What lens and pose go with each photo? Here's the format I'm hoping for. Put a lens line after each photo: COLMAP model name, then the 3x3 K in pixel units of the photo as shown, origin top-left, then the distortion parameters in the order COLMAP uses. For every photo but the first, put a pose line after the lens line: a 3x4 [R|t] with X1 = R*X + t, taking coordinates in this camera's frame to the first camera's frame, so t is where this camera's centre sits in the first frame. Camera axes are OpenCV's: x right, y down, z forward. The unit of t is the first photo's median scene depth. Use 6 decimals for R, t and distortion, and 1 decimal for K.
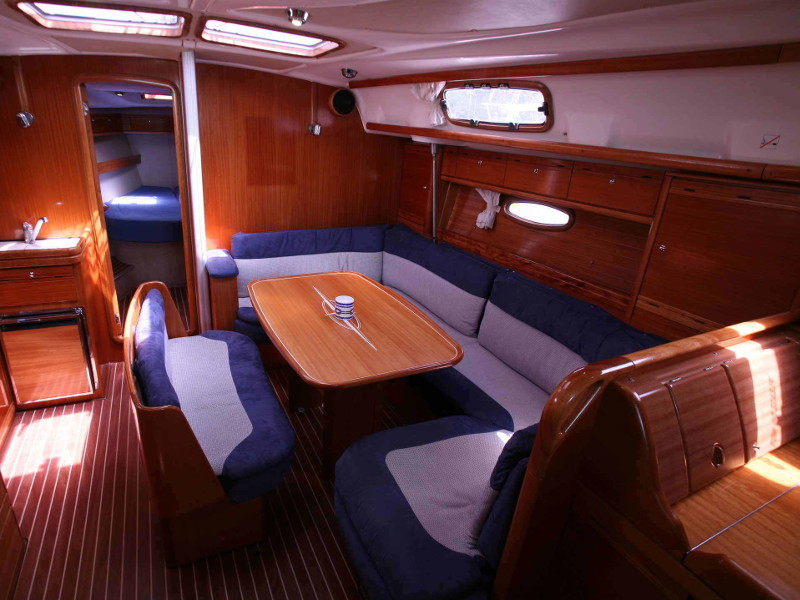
lens RADIAL K [[448.7, 0, 360.8], [0, 448.7, 301.3], [0, 0, 1]] dist [-0.071076, 0.032262]
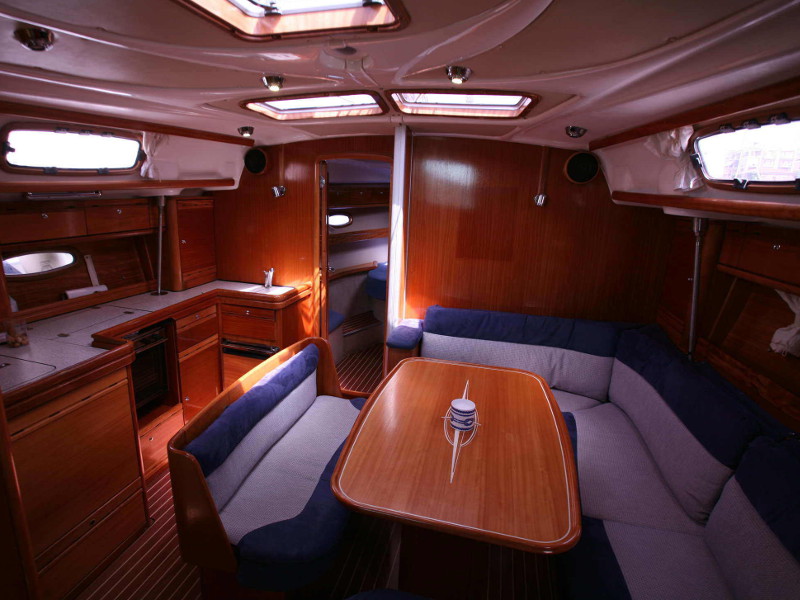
lens RADIAL K [[448.7, 0, 360.8], [0, 448.7, 301.3], [0, 0, 1]] dist [-0.071076, 0.032262]
pose [[0.742765, 0.131229, -0.656566, 0.267211], [-0.232930, 0.969997, -0.069636, -0.069667], [0.627729, 0.204657, 0.751047, 0.221704]]
